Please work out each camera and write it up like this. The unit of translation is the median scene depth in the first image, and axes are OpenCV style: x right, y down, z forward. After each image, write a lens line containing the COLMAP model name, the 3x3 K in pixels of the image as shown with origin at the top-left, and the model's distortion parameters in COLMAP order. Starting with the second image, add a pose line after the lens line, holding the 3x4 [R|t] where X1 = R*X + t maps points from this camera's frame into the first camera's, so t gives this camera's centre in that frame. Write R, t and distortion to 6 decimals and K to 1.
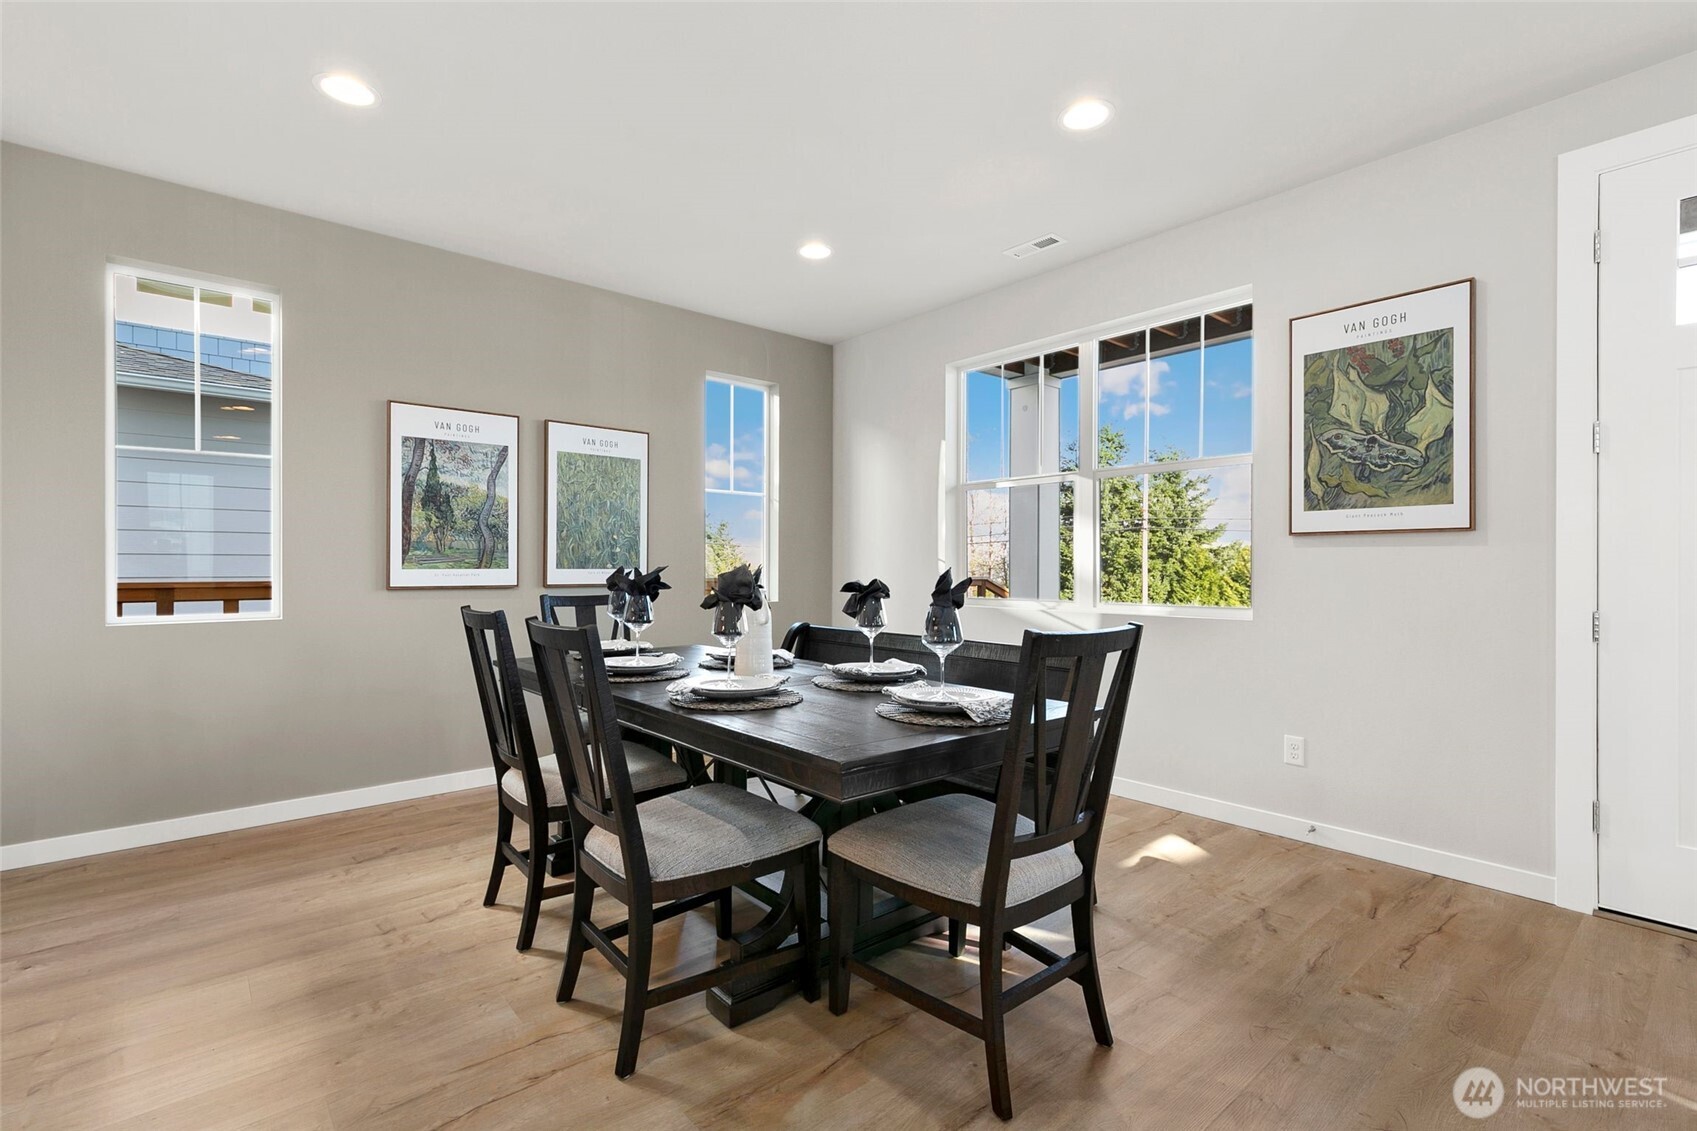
lens RADIAL K [[763.0, 0, 846.0], [0, 763.0, 560.1], [0, 0, 1]] dist [0.000524, 0.000729]
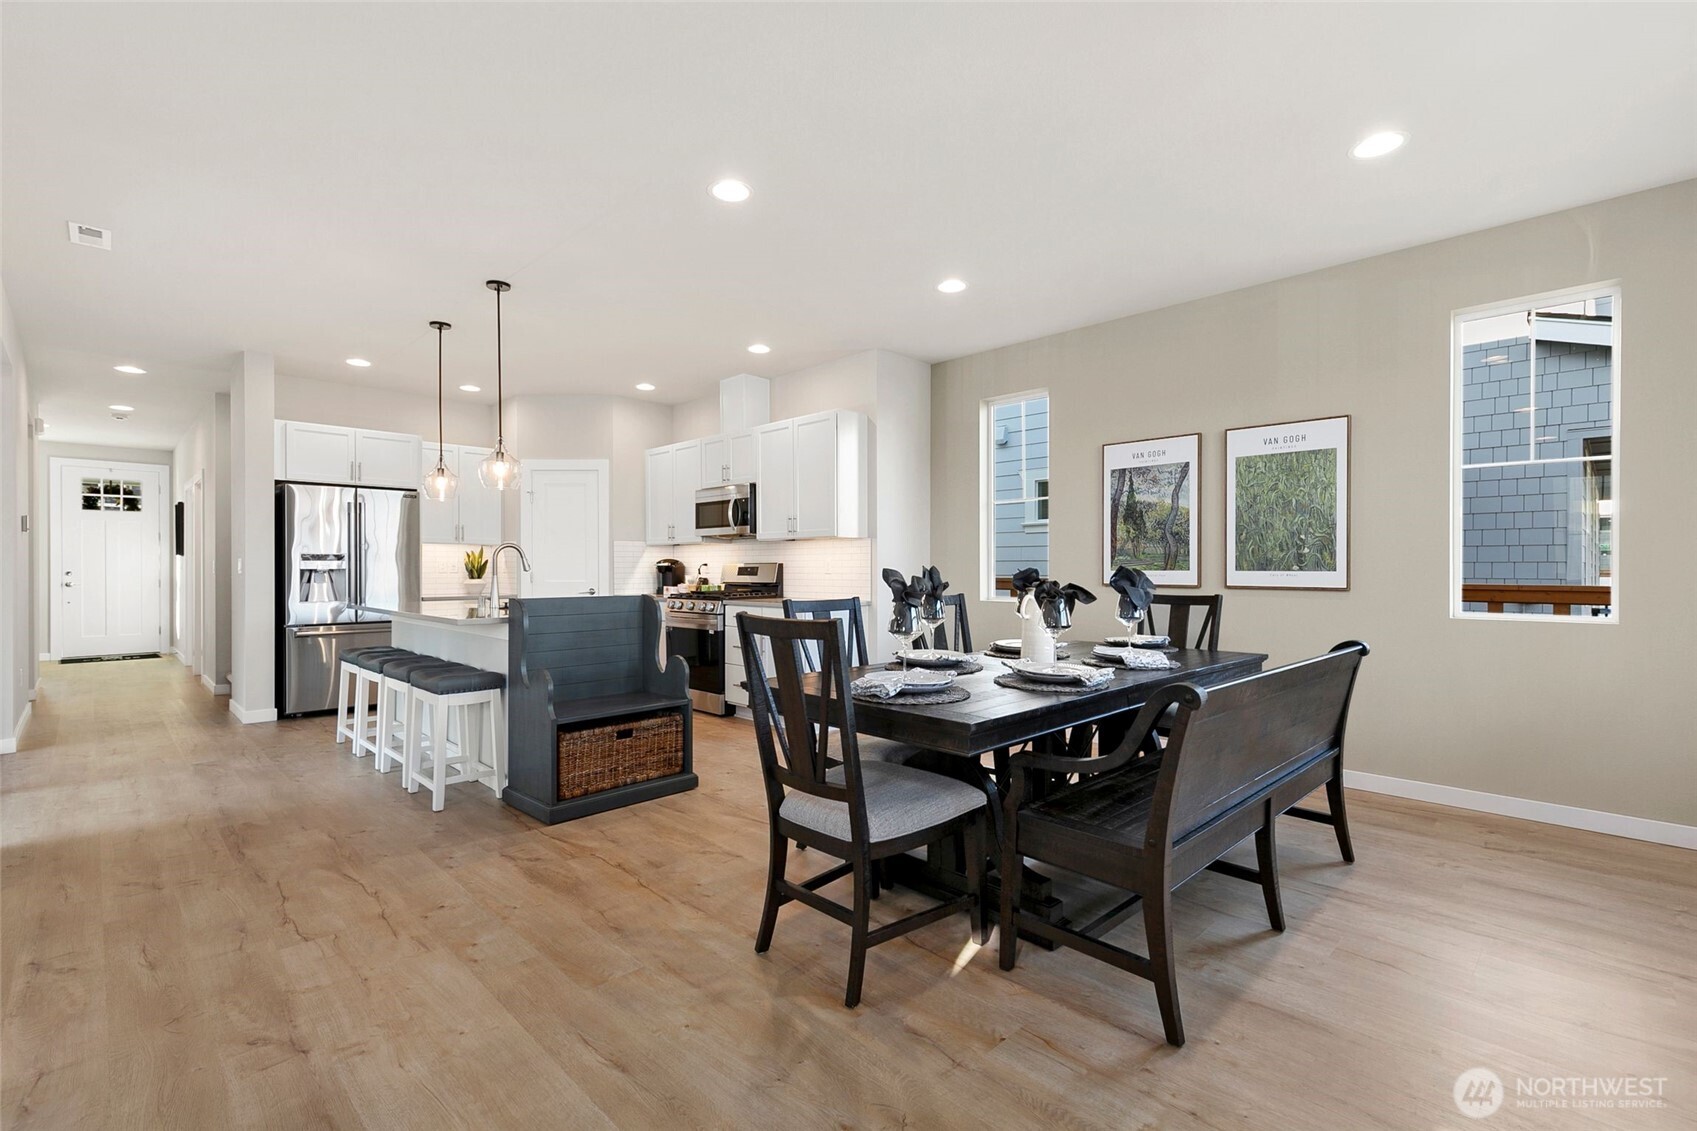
lens RADIAL K [[763.0, 0, 850.8], [0, 763.0, 559.1], [0, 0, 1]] dist [0.000524, 0.000729]
pose [[0.070006, -0.011608, -0.997479, 0.760114], [0.008023, 0.999907, -0.011073, 0.003340], [0.997514, -0.007228, 0.070093, 0.497244]]
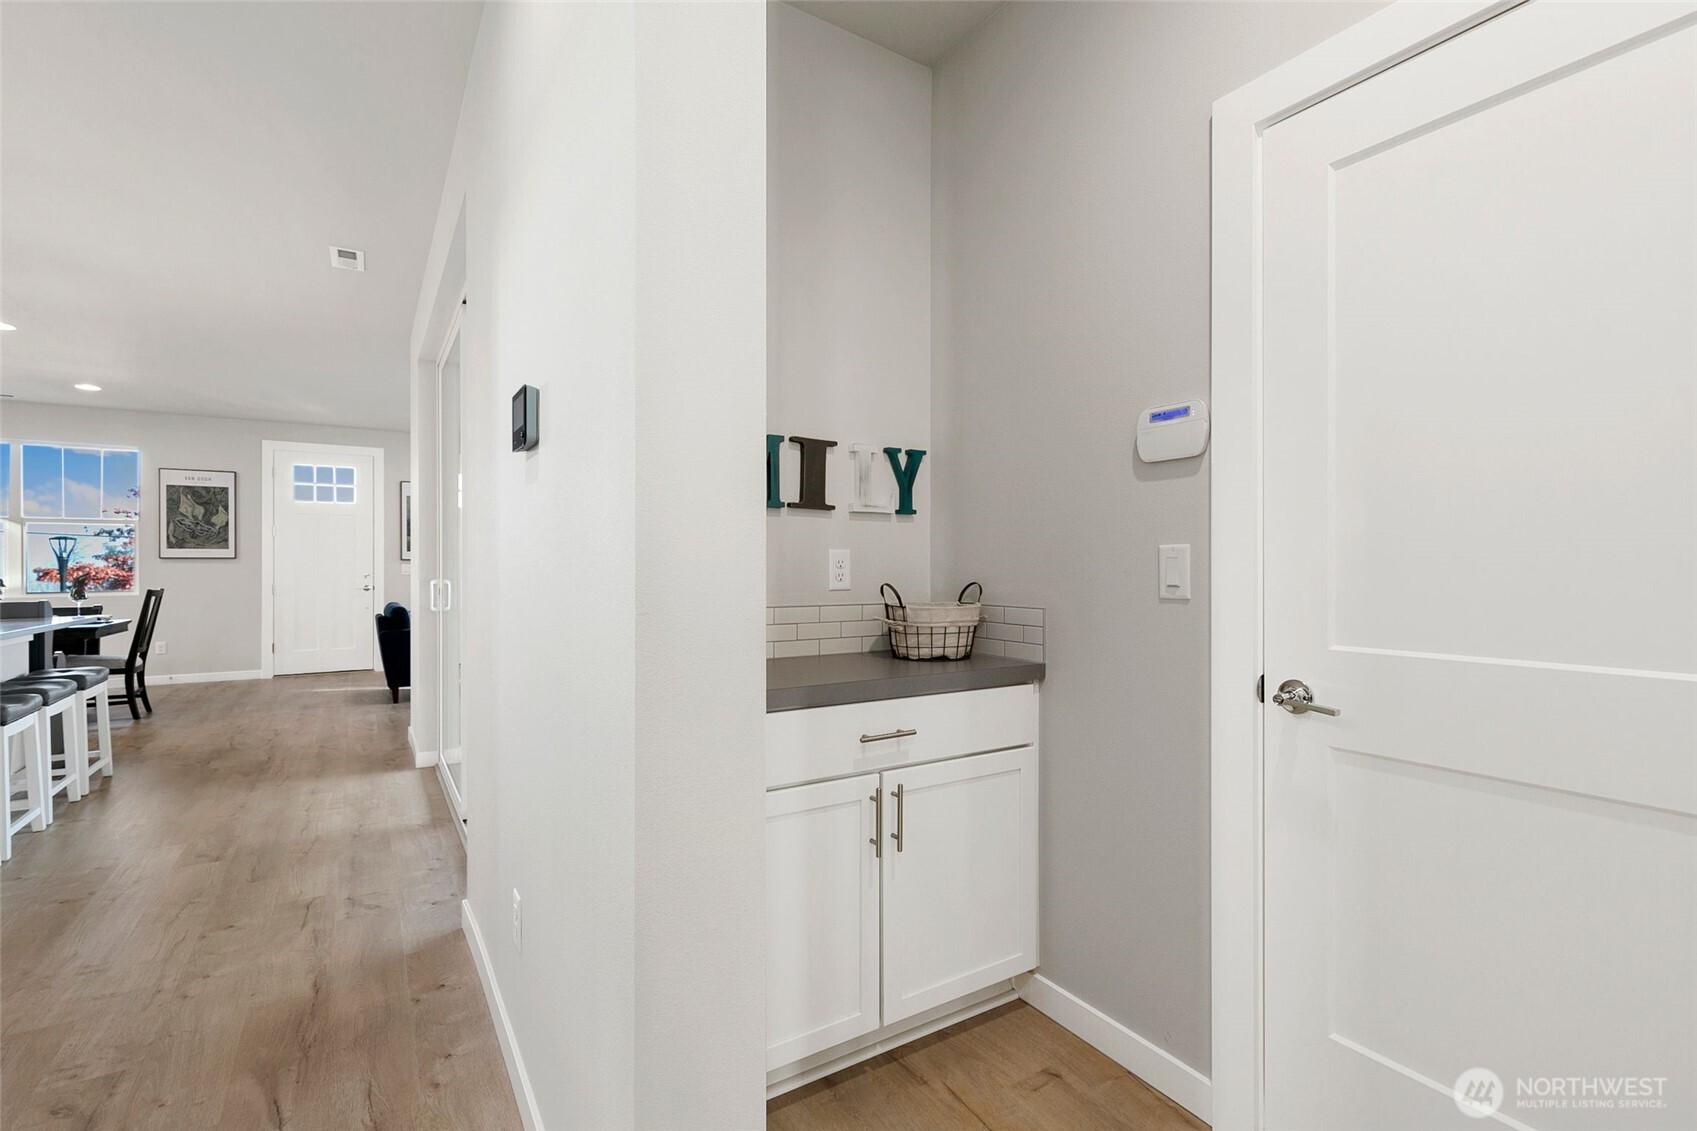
lens RADIAL K [[763.0, 0, 847.7], [0, 763.0, 569.5], [0, 0, 1]] dist [0.000524, 0.000729]
pose [[0.145816, -0.005397, 0.989297, -1.169263], [-0.004476, 0.999971, 0.006115, -0.017446], [-0.989302, -0.005320, 0.145787, -1.178821]]
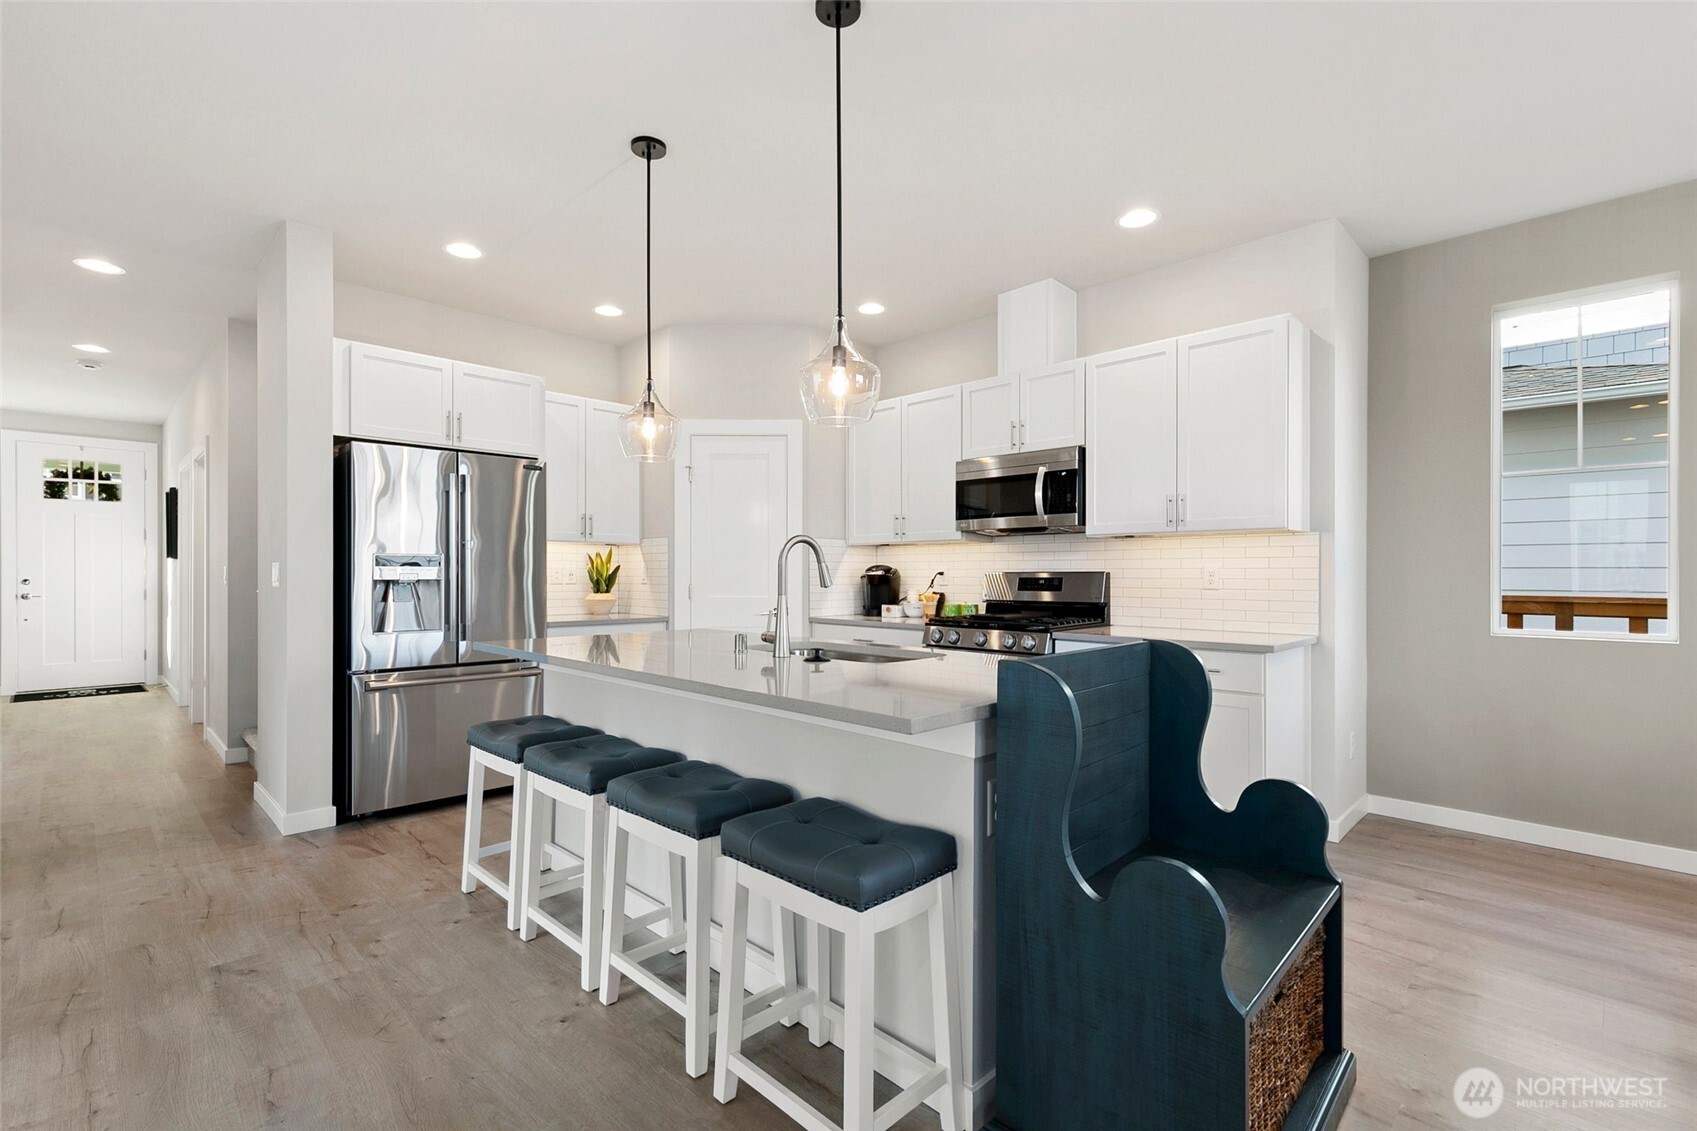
lens RADIAL K [[763.0, 0, 844.7], [0, 763.0, 565.0], [0, 0, 1]] dist [0.000524, 0.000729]
pose [[0.075981, -0.011519, -0.997043, 0.086768], [0.005517, 0.999923, -0.011132, -0.008157], [0.997094, -0.004655, 0.076039, -0.031336]]
